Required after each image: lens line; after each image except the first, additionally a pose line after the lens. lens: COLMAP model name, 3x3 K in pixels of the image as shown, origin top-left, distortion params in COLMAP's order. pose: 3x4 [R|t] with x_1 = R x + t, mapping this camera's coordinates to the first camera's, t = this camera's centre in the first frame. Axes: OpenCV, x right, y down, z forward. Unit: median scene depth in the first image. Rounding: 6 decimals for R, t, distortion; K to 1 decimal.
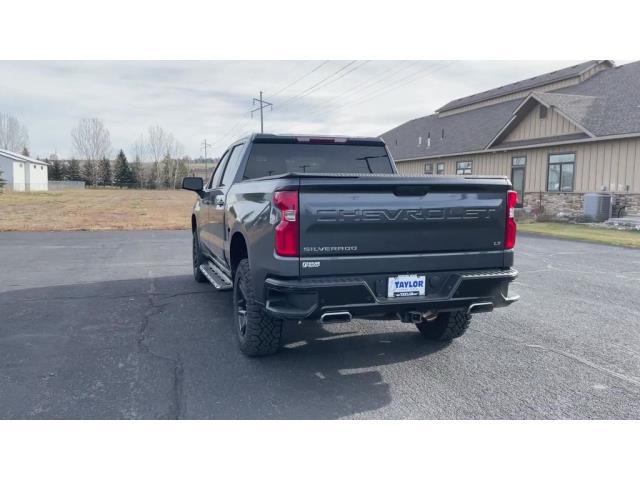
lens RADIAL K [[566.6, 0, 320.0], [0, 566.6, 240.0], [0, 0, 1]] dist [0.117334, -0.162569]
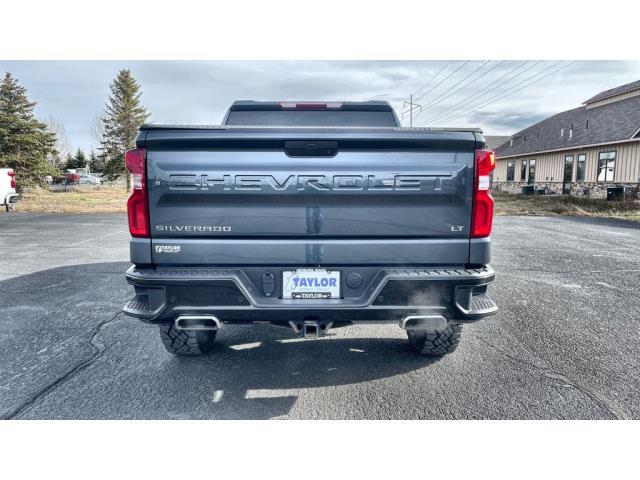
lens RADIAL K [[492.5, 0, 319.0], [0, 492.5, 232.6], [0, 0, 1]] dist [0.076335, -0.103411]
pose [[0.954628, 0.028998, -0.296385, 0.326447], [-0.026463, 0.999571, 0.012563, 0.007712], [0.296622, -0.004149, 0.954986, 0.393525]]
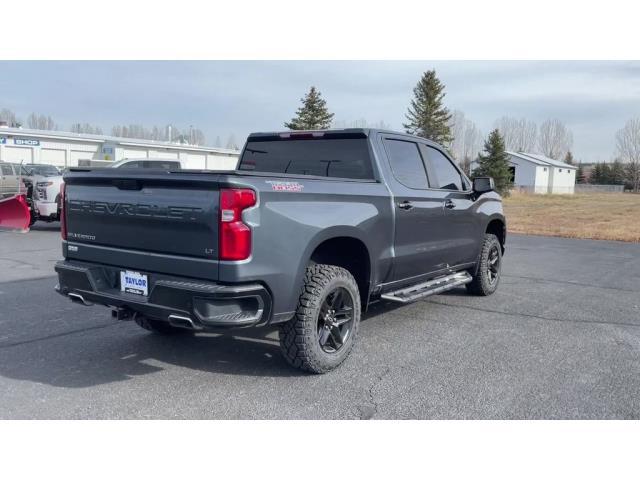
lens RADIAL K [[566.6, 0, 320.0], [0, 566.6, 240.0], [0, 0, 1]] dist [0.117334, -0.162569]
pose [[0.609350, 0.088418, -0.787956, 1.061098], [-0.093773, 0.994825, 0.039115, -0.057633], [0.787337, 0.050054, 0.614488, 0.612916]]
